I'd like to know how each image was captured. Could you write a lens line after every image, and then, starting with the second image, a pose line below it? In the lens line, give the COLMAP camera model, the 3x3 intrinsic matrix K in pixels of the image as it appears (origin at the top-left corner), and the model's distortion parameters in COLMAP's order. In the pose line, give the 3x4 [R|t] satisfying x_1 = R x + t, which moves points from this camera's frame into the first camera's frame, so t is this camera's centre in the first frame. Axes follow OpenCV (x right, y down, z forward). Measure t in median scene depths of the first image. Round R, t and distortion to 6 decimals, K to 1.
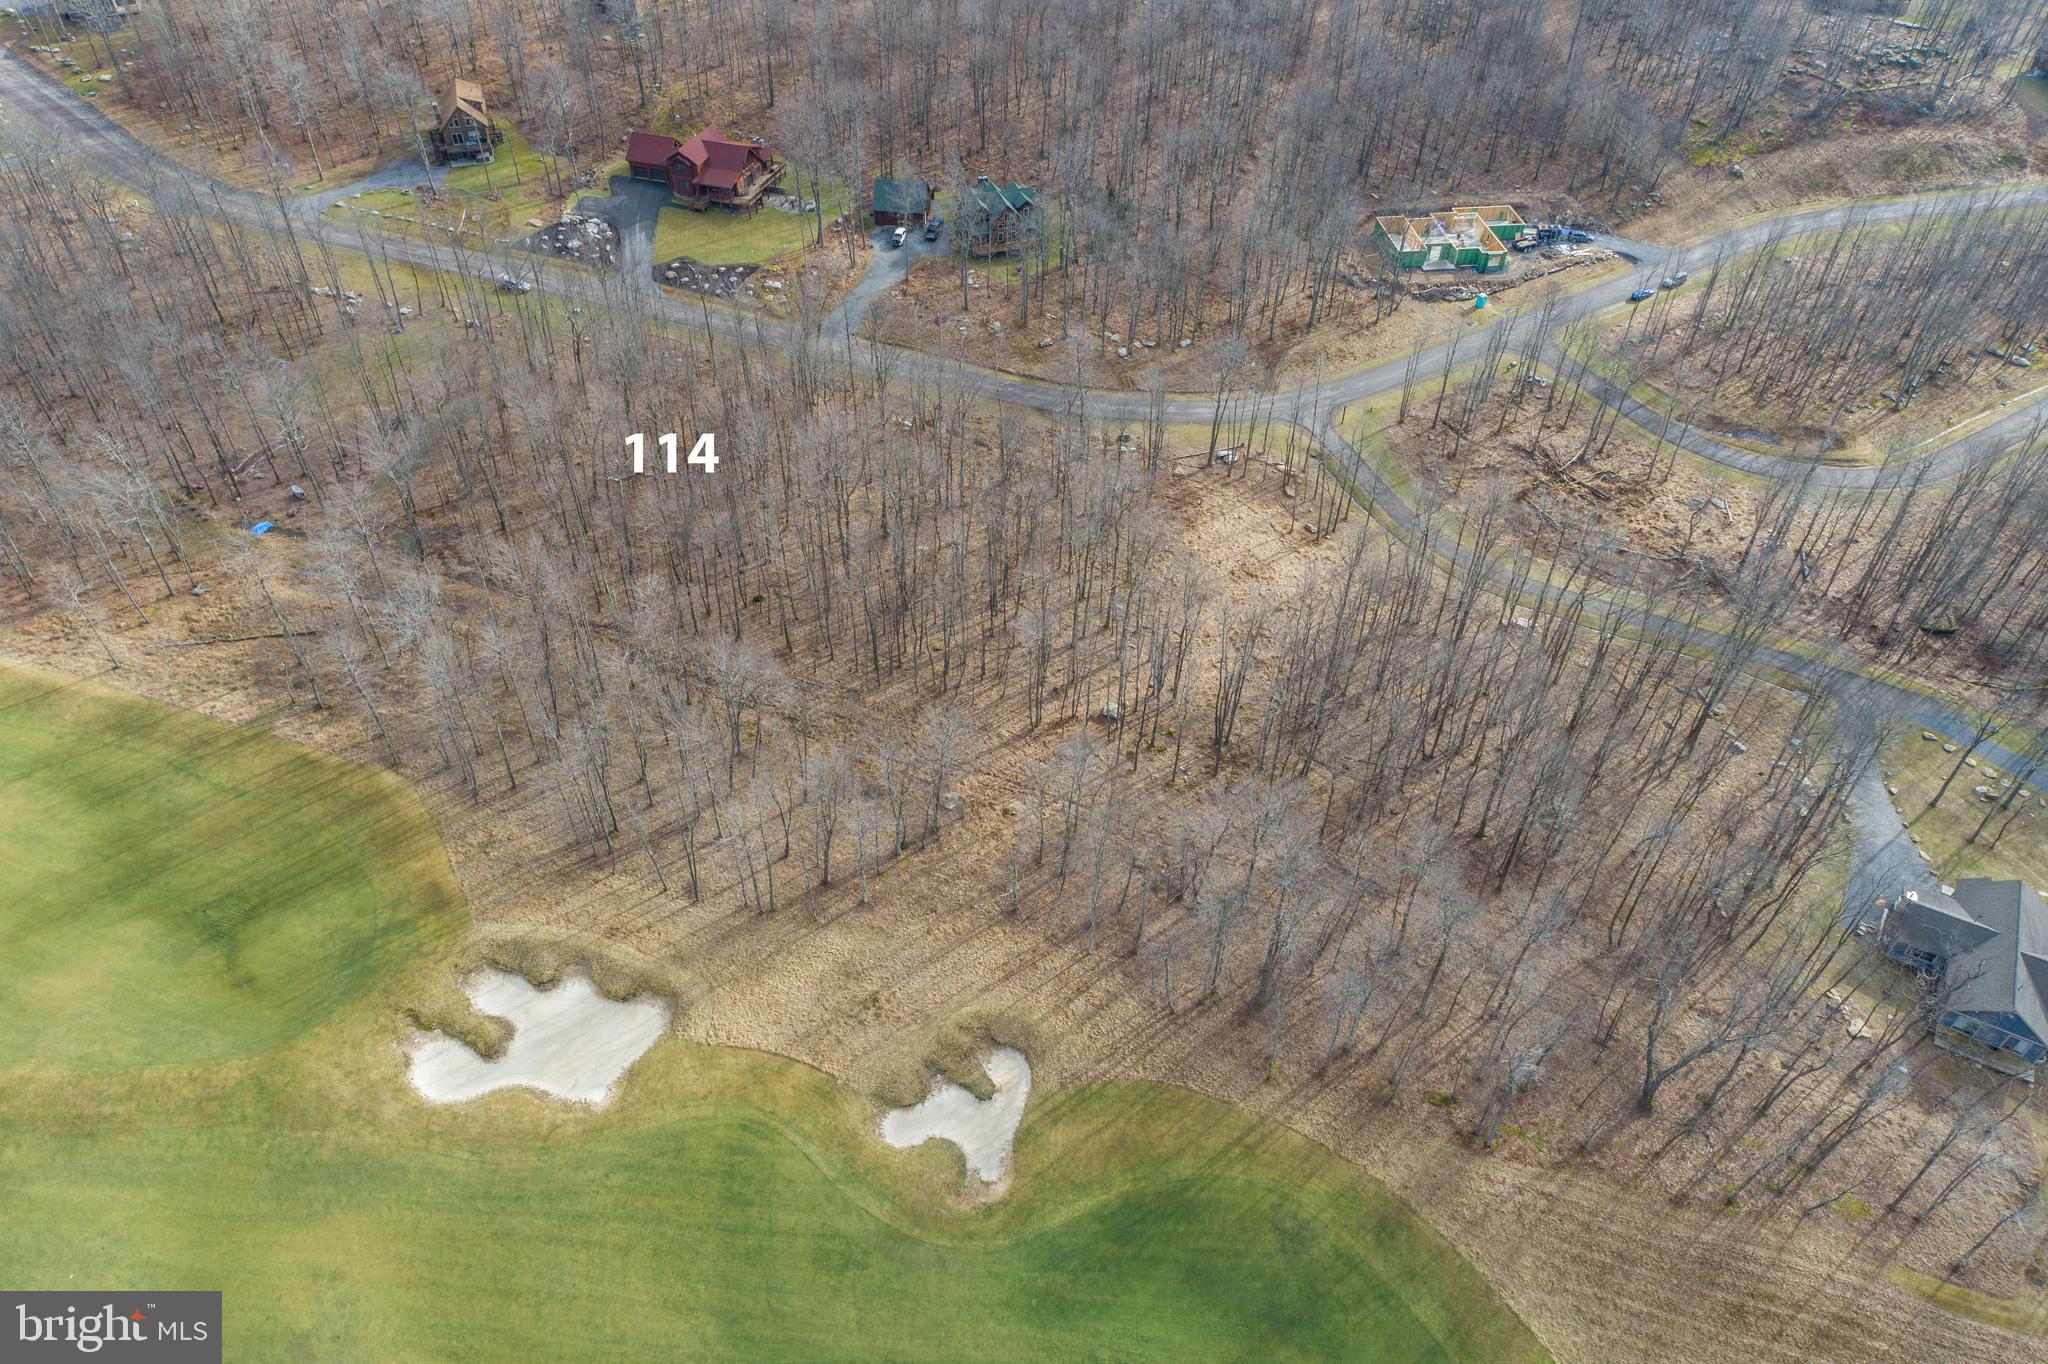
lens RADIAL K [[1416.9, 0, 1024.0], [0, 1416.9, 682.0], [0, 0, 1]] dist [0.003544, 0.007434]
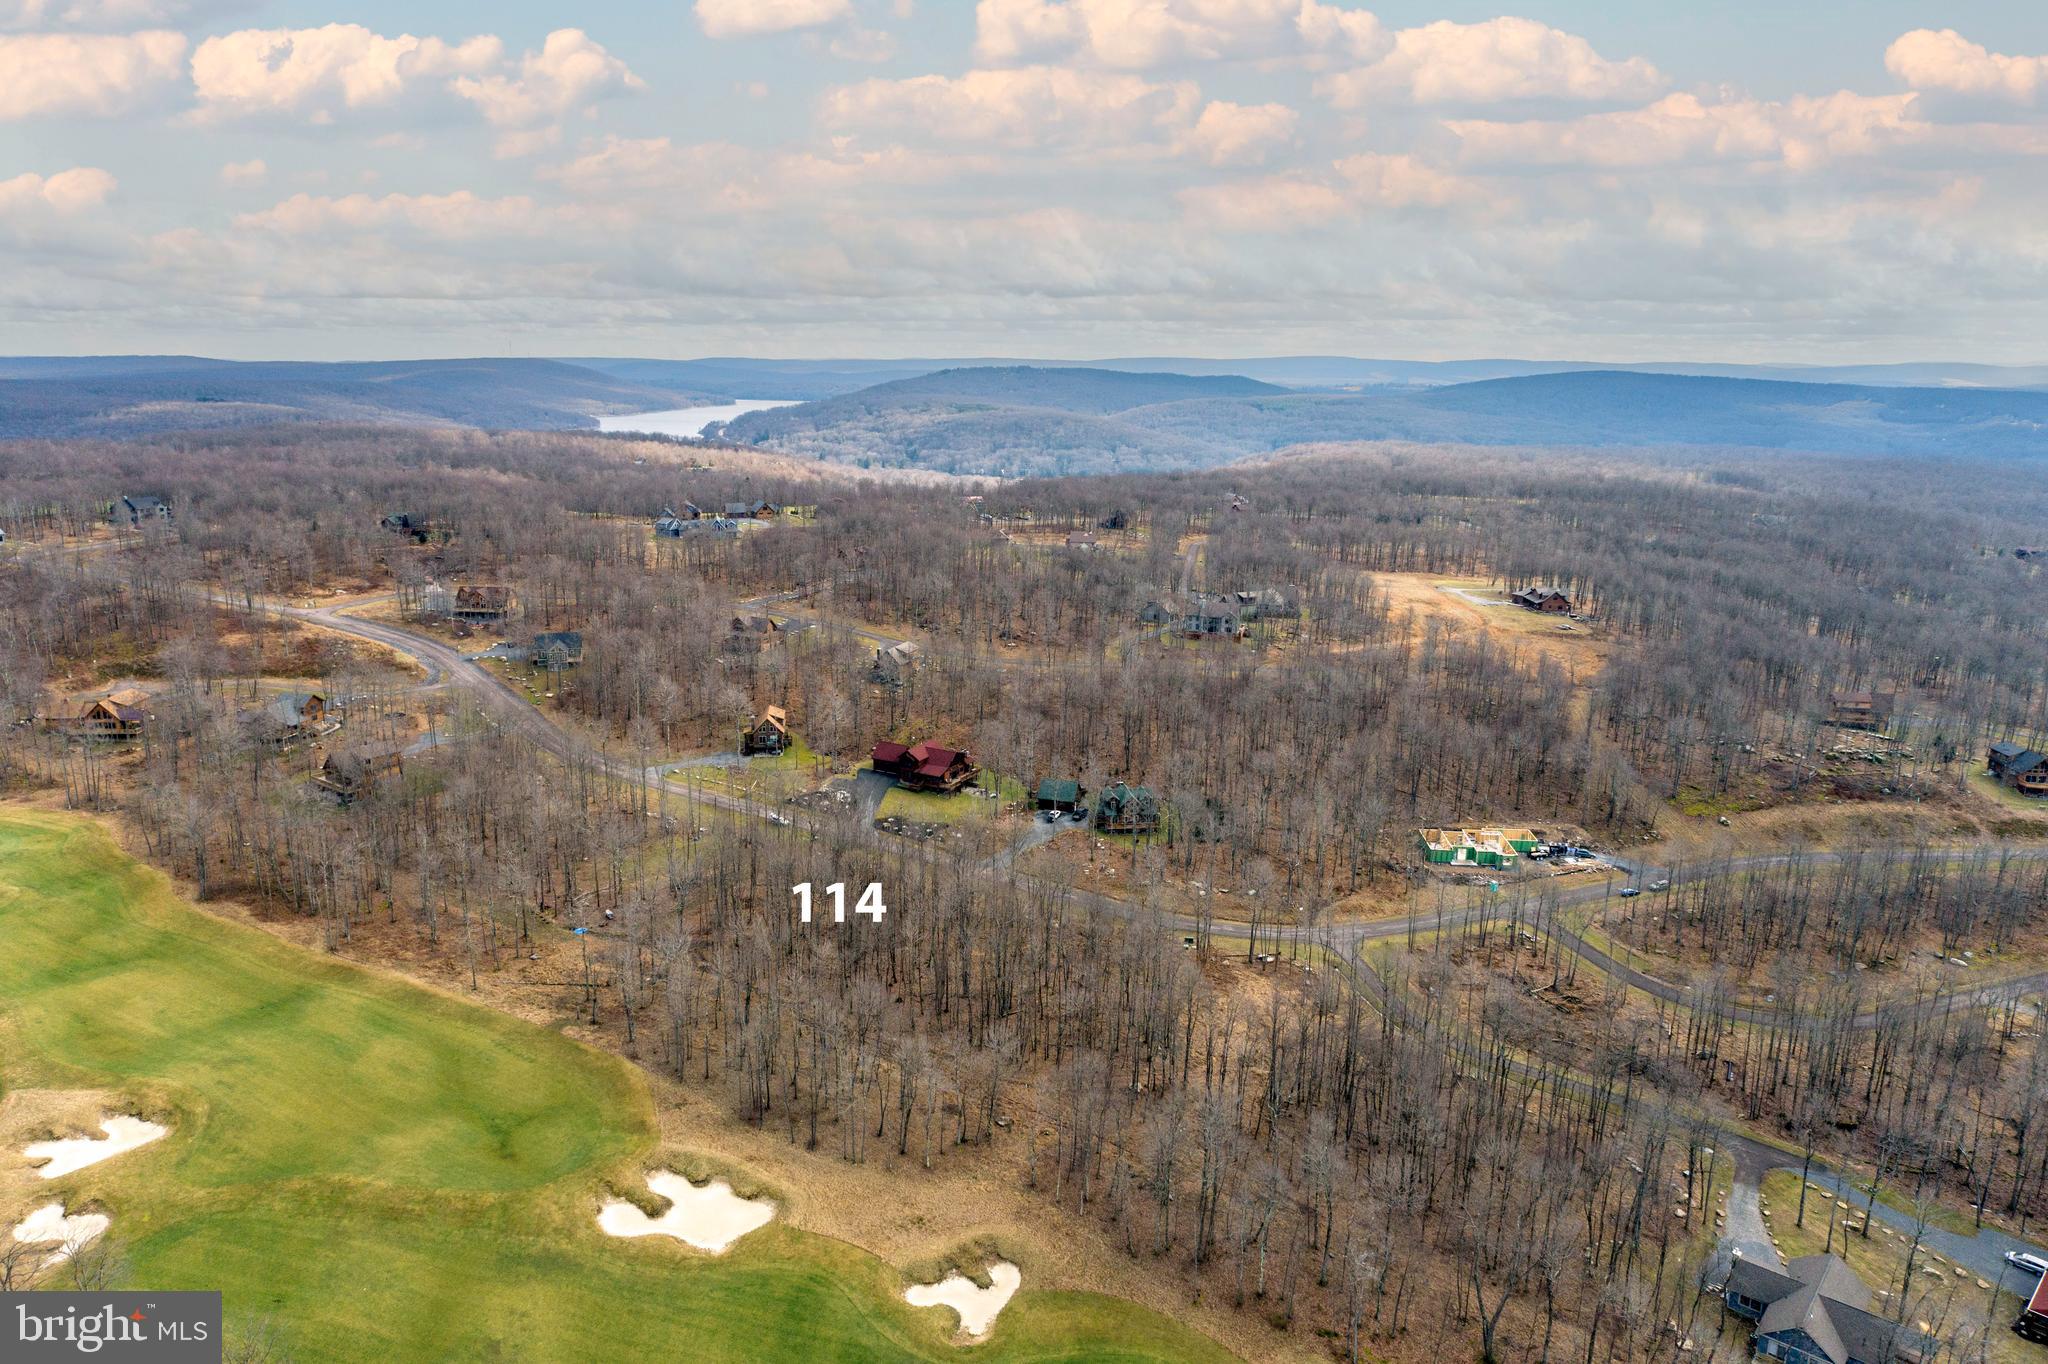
lens RADIAL K [[1416.9, 0, 1024.0], [0, 1416.9, 682.0], [0, 0, 1]] dist [0.003544, 0.007434]
pose [[0.983163, 0.044295, -0.177281, 0.213185], [-0.125296, 0.869604, -0.477588, 0.407347], [0.133009, 0.491759, 0.860512, -0.431736]]
